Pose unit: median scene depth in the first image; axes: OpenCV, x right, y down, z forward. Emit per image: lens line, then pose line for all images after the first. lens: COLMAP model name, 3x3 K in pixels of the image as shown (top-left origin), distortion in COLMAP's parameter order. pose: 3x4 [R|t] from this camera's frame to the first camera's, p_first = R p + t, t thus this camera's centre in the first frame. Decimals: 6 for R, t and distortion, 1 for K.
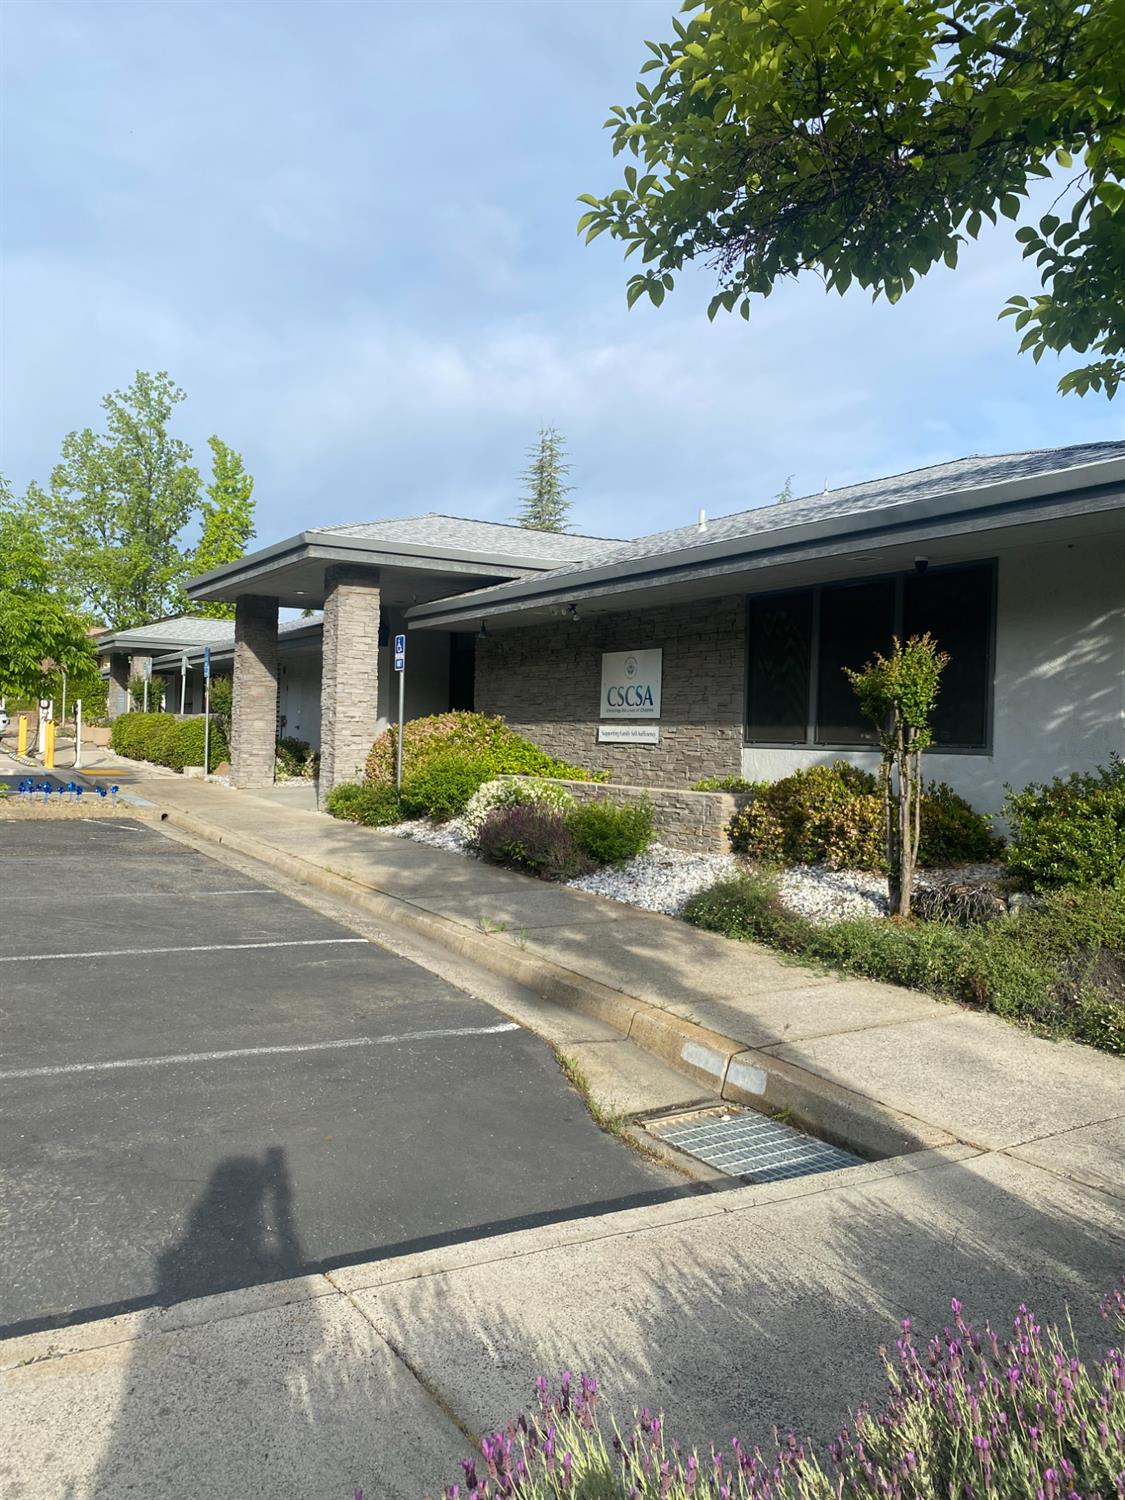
lens RADIAL K [[1236.0, 0, 562.5], [0, 1236.0, 750.0], [0, 0, 1]] dist [0.003258, 0.000376]
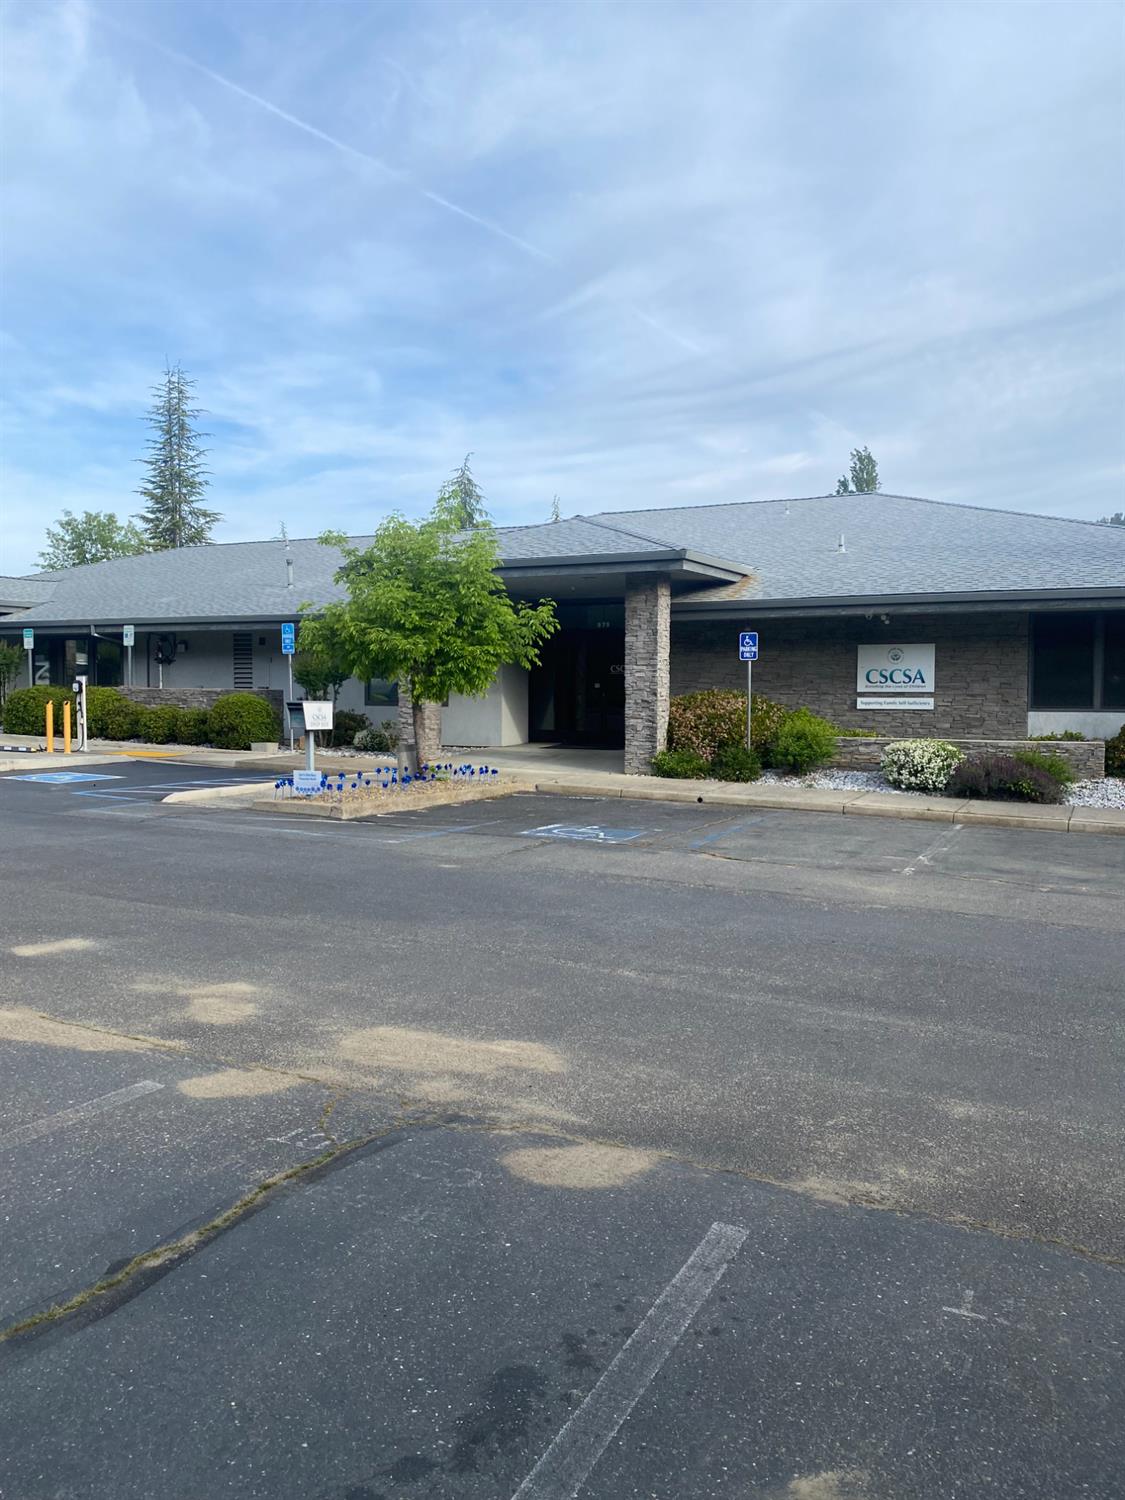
lens RADIAL K [[1236.7, 0, 562.5], [0, 1236.7, 750.0], [0, 0, 1]] dist [0.002850, -0.000074]
pose [[0.831061, -0.064797, 0.552394, -1.006622], [0.030738, 0.997023, 0.070709, -0.068746], [-0.555332, -0.041784, 0.830579, 0.038938]]
